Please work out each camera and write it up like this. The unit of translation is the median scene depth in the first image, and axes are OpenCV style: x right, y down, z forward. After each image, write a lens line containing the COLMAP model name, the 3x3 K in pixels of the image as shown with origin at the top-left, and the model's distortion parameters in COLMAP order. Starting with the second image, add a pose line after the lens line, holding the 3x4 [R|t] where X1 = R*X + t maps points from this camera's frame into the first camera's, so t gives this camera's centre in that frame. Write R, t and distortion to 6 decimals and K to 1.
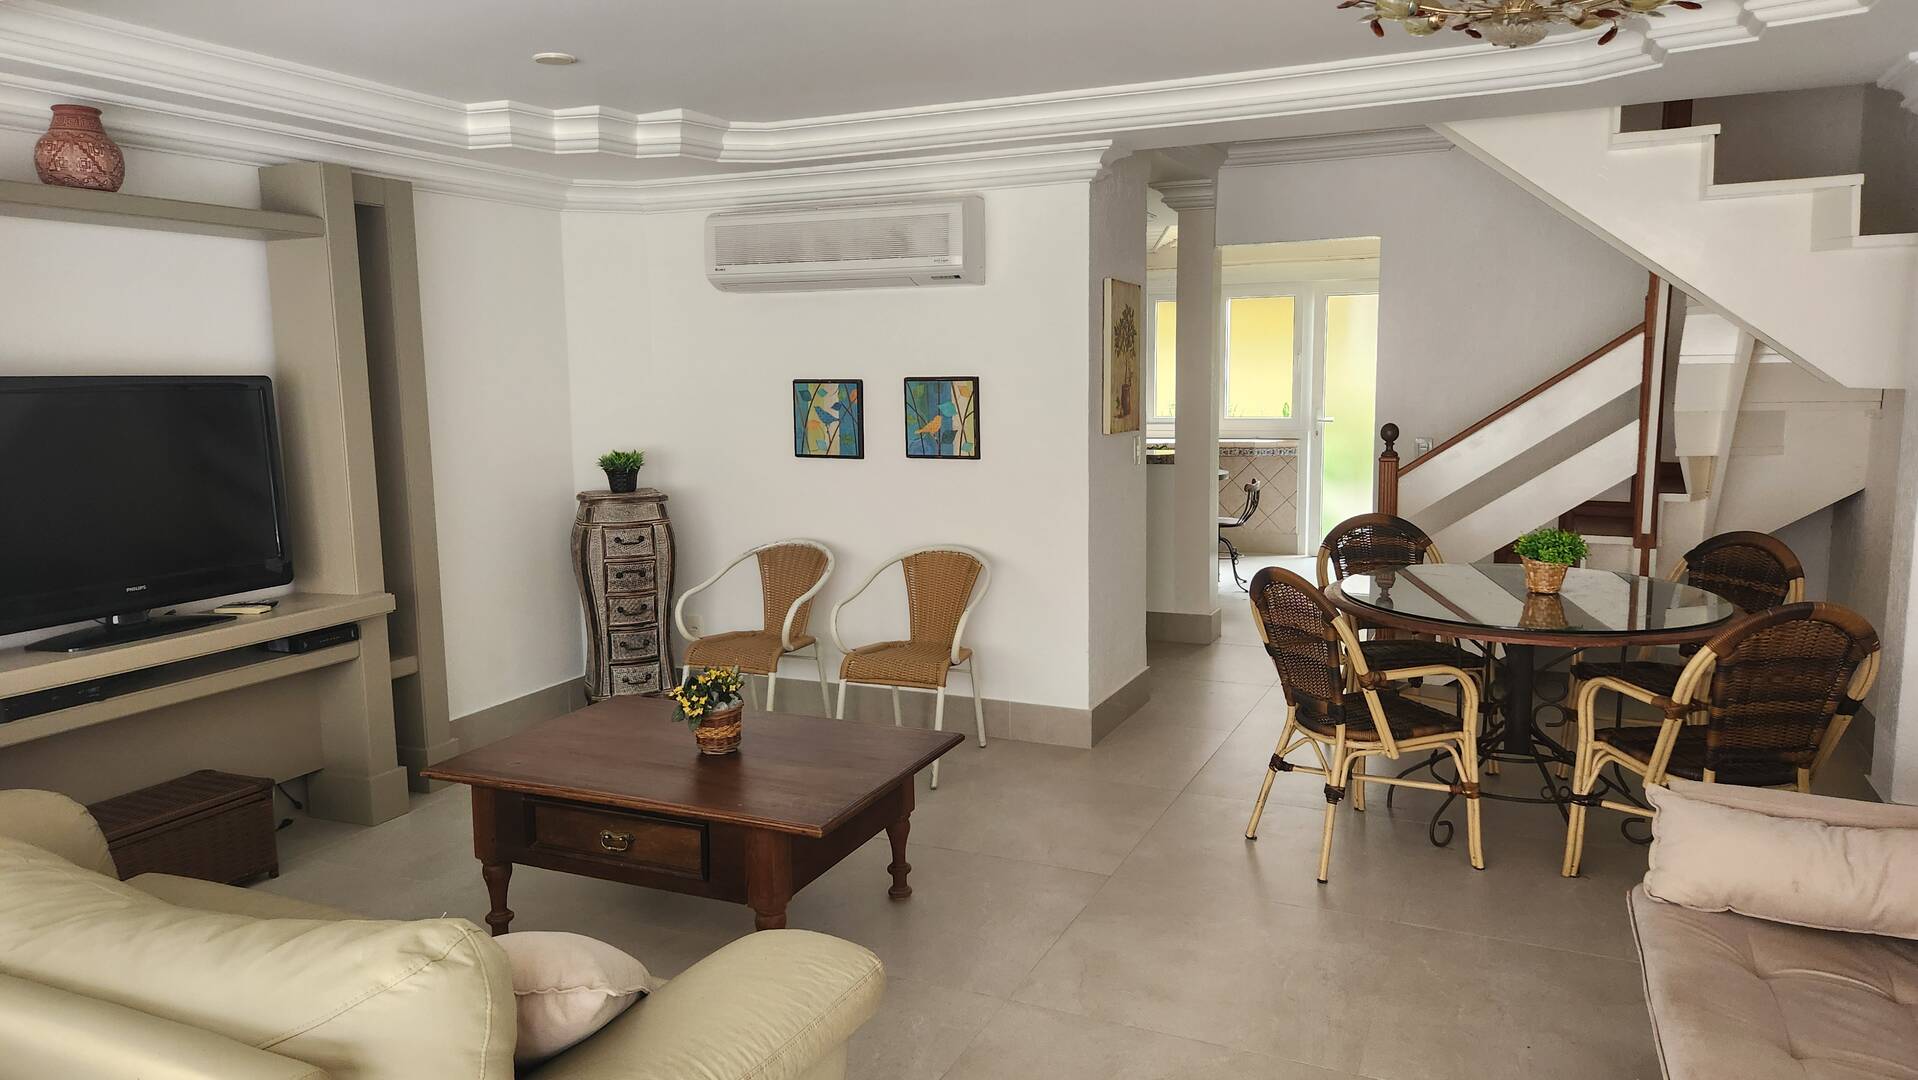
lens RADIAL K [[1273.5, 0, 968.4], [0, 1273.5, 528.4], [0, 0, 1]] dist [0.073682, -0.062087]
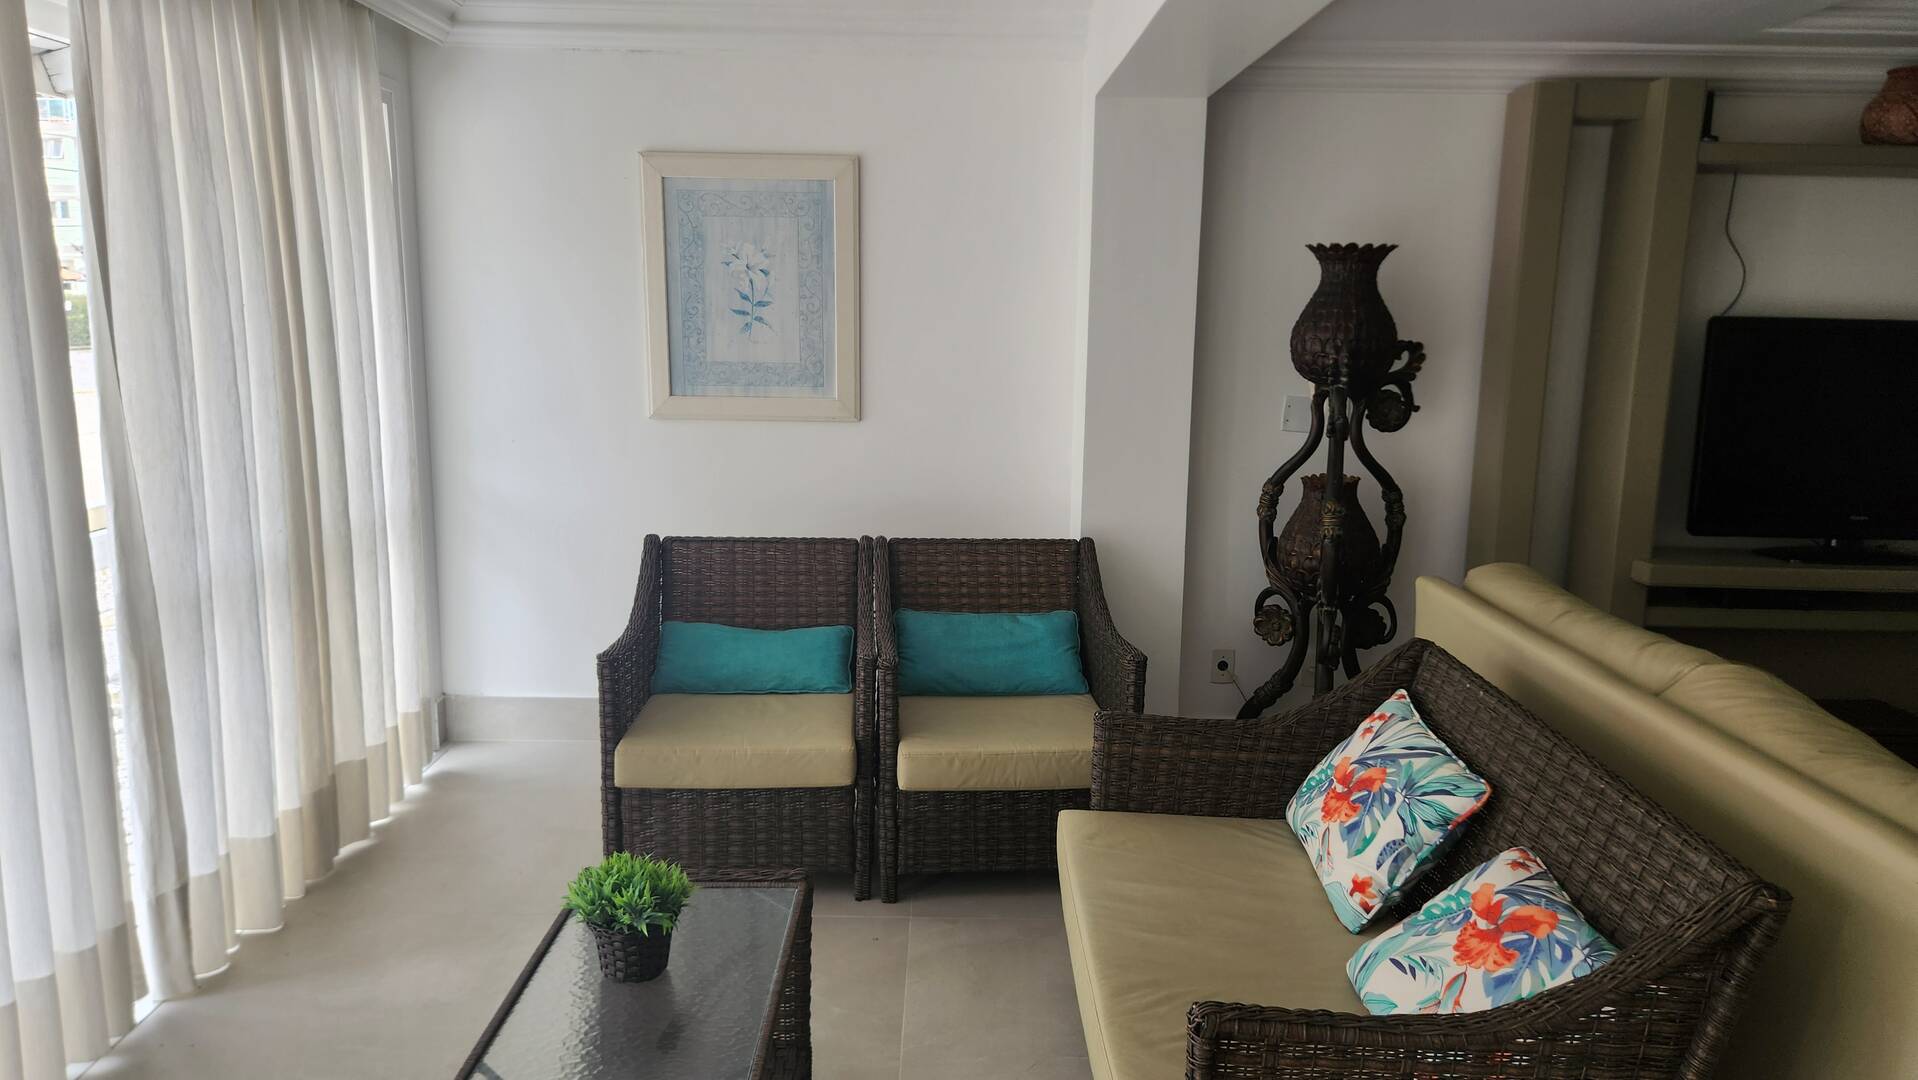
lens RADIAL K [[1273.5, 0, 964.2], [0, 1273.5, 532.3], [0, 0, 1]] dist [0.073682, -0.062087]
pose [[0.418071, 0.180047, -0.890393, 0.011300], [-0.138272, 0.981353, 0.133517, 0.013425], [0.897829, 0.067297, 0.435171, -0.112981]]
